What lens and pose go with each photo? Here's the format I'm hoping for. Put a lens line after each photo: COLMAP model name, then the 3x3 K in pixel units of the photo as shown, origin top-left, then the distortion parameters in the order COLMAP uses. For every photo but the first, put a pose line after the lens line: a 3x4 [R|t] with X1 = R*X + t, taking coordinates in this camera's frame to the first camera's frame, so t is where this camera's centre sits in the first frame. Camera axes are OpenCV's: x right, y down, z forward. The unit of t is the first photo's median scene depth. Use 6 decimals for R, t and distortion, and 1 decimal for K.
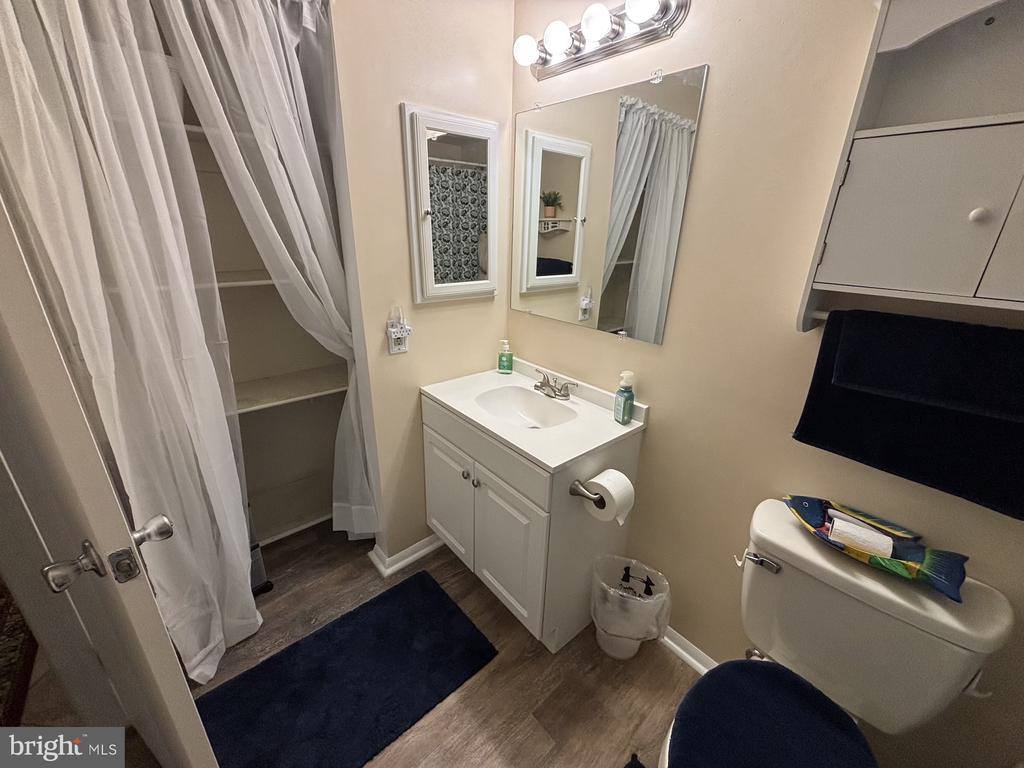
lens RADIAL K [[413.3, 0, 508.5], [0, 413.3, 380.5], [0, 0, 1]] dist [-0.008918, -0.000080]
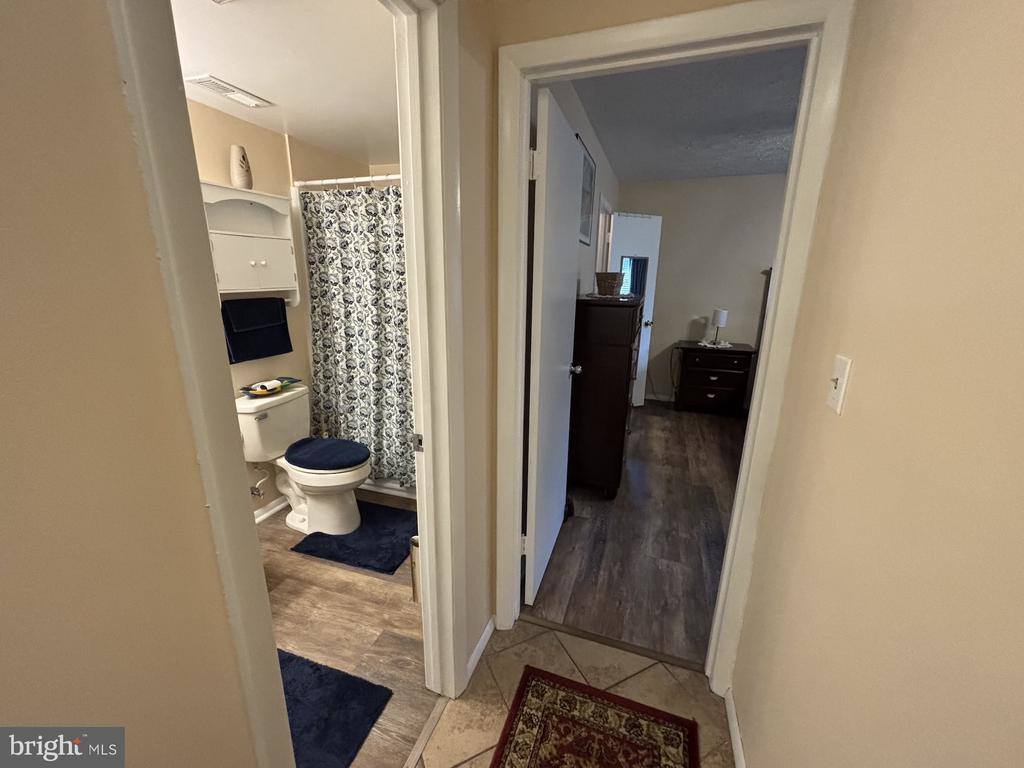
lens RADIAL K [[413.3, 0, 508.5], [0, 413.3, 380.5], [0, 0, 1]] dist [-0.008918, -0.000080]
pose [[-0.507497, -0.236790, 0.828479, -1.801193], [0.290043, 0.858444, 0.423024, -0.266049], [-0.811370, 0.454978, -0.366978, 0.652386]]
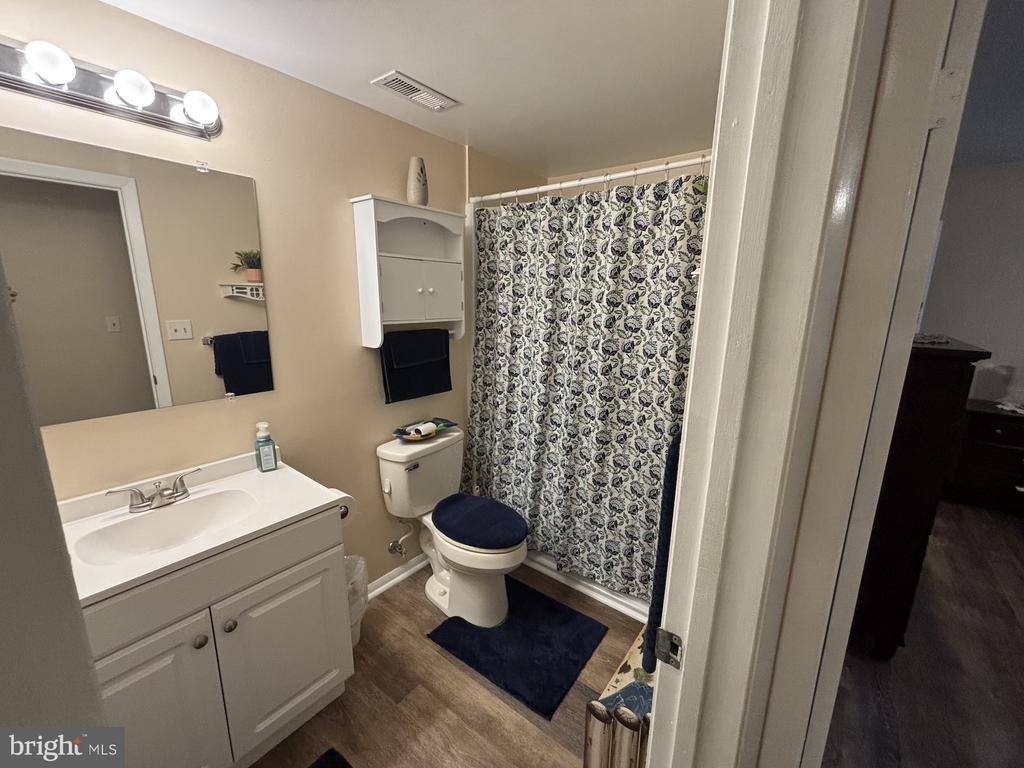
lens RADIAL K [[410.6, 0, 503.4], [0, 410.6, 385.4], [0, 0, 1]] dist [0.009608, -0.000358]
pose [[-0.183638, -0.228566, 0.956051, -1.159449], [0.334844, 0.899881, 0.279454, -0.277096], [-0.924206, 0.371446, -0.088719, 0.645177]]
